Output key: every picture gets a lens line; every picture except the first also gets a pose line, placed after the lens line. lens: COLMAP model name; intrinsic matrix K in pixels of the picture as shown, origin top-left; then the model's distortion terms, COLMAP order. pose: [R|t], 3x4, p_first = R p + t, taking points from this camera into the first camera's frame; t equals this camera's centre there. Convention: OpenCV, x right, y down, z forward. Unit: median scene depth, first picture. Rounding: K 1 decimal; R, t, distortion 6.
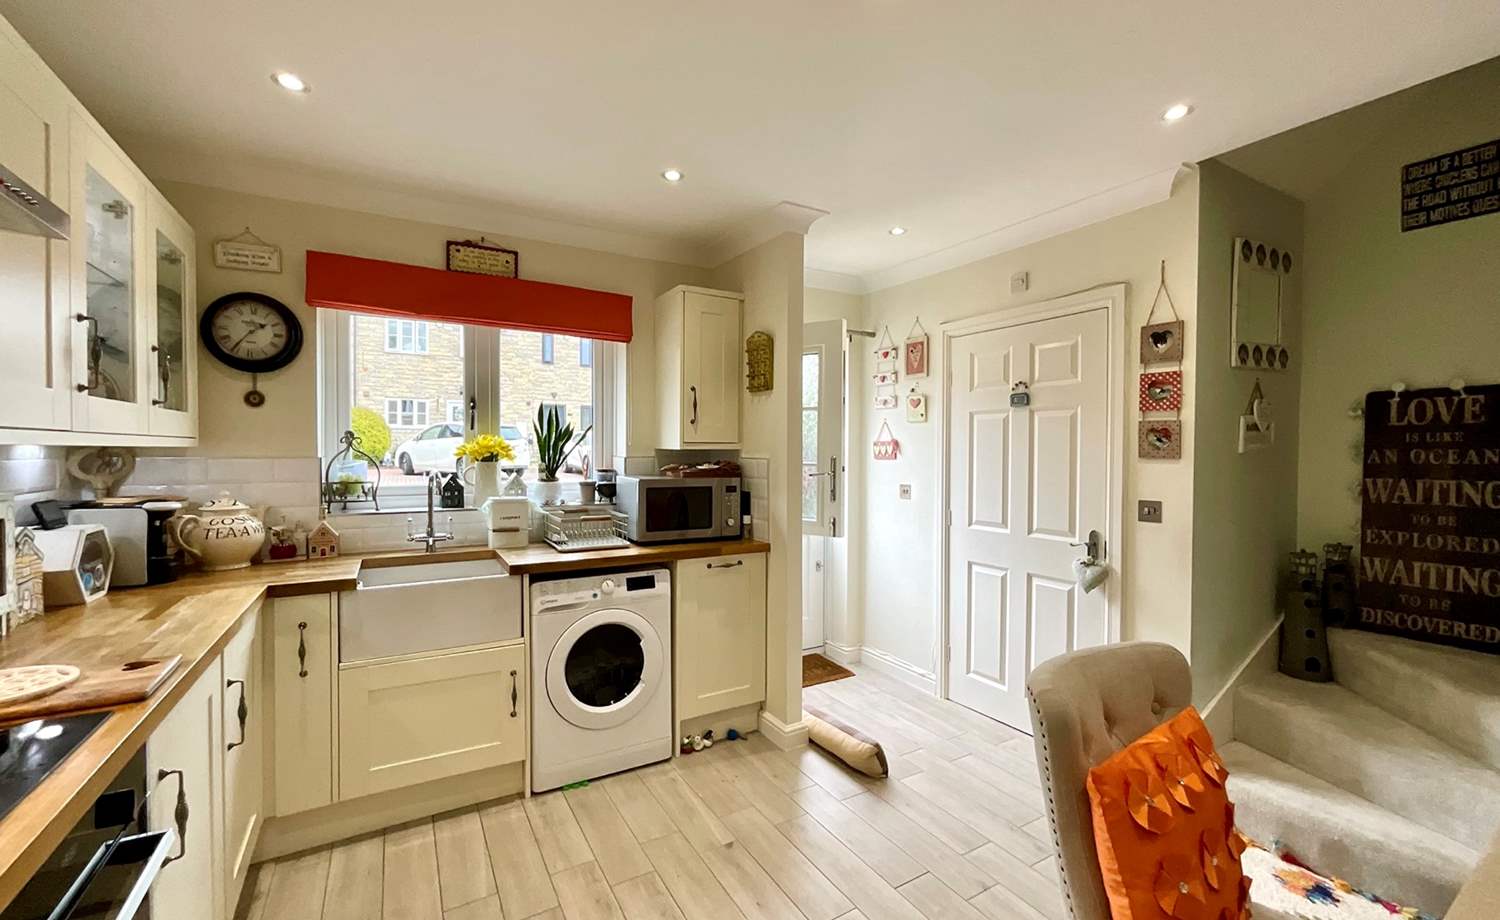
lens RADIAL K [[613.8, 0, 748.1], [0, 613.8, 460.9], [0, 0, 1]] dist [-0.003212, 0.000631]
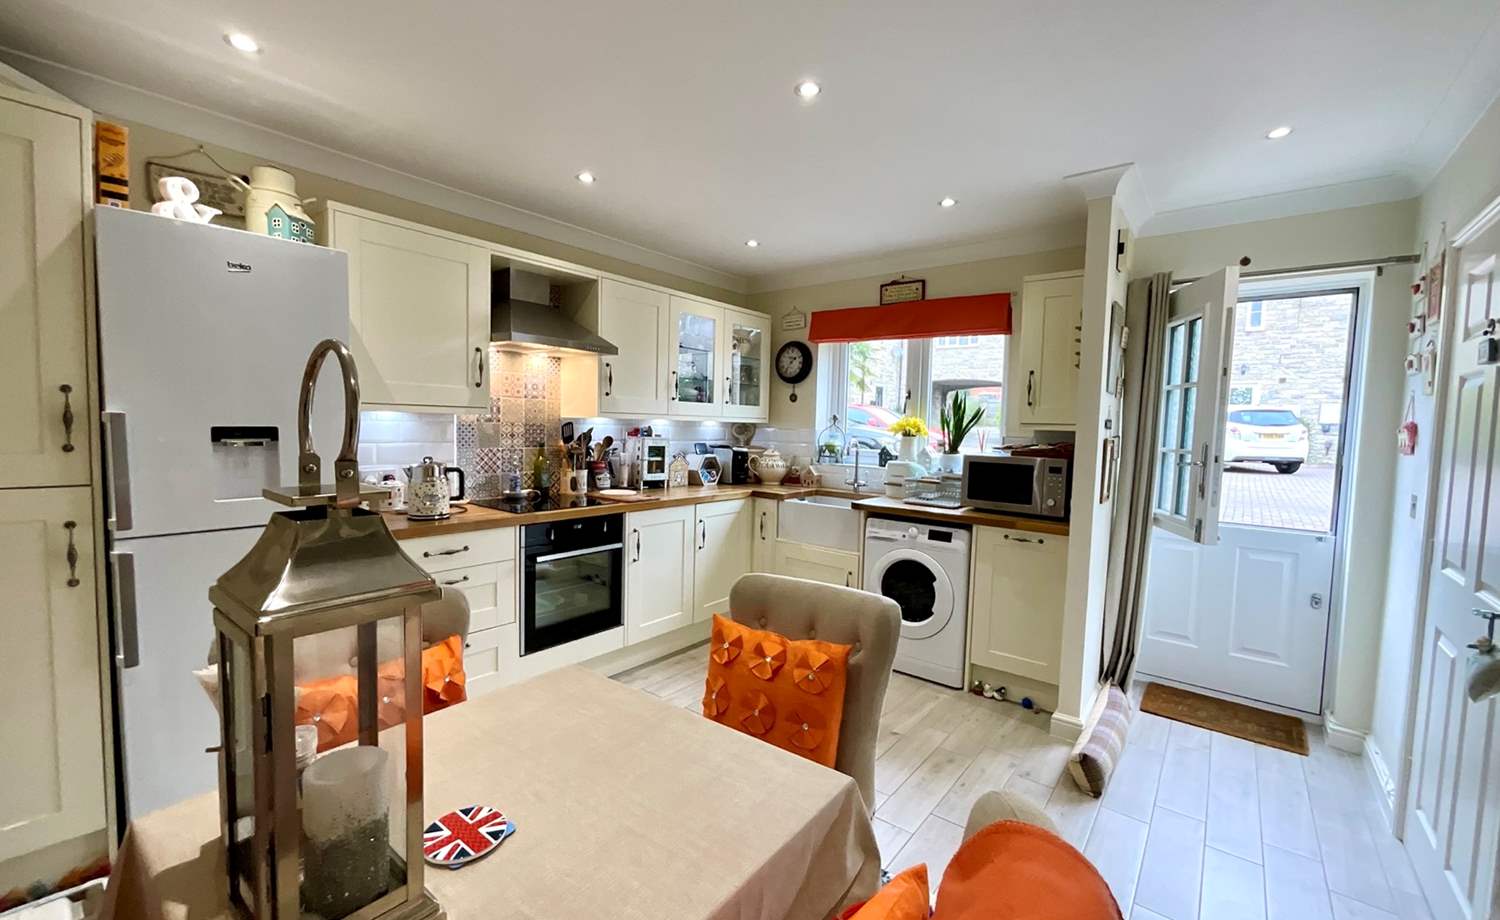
lens RADIAL K [[613.8, 0, 748.7], [0, 613.8, 463.6], [0, 0, 1]] dist [-0.003212, 0.000631]
pose [[0.352525, 0.067042, -0.933398, 0.836649], [-0.044606, 0.997501, 0.054799, 0.002778], [0.934739, 0.022317, 0.354634, 0.195495]]
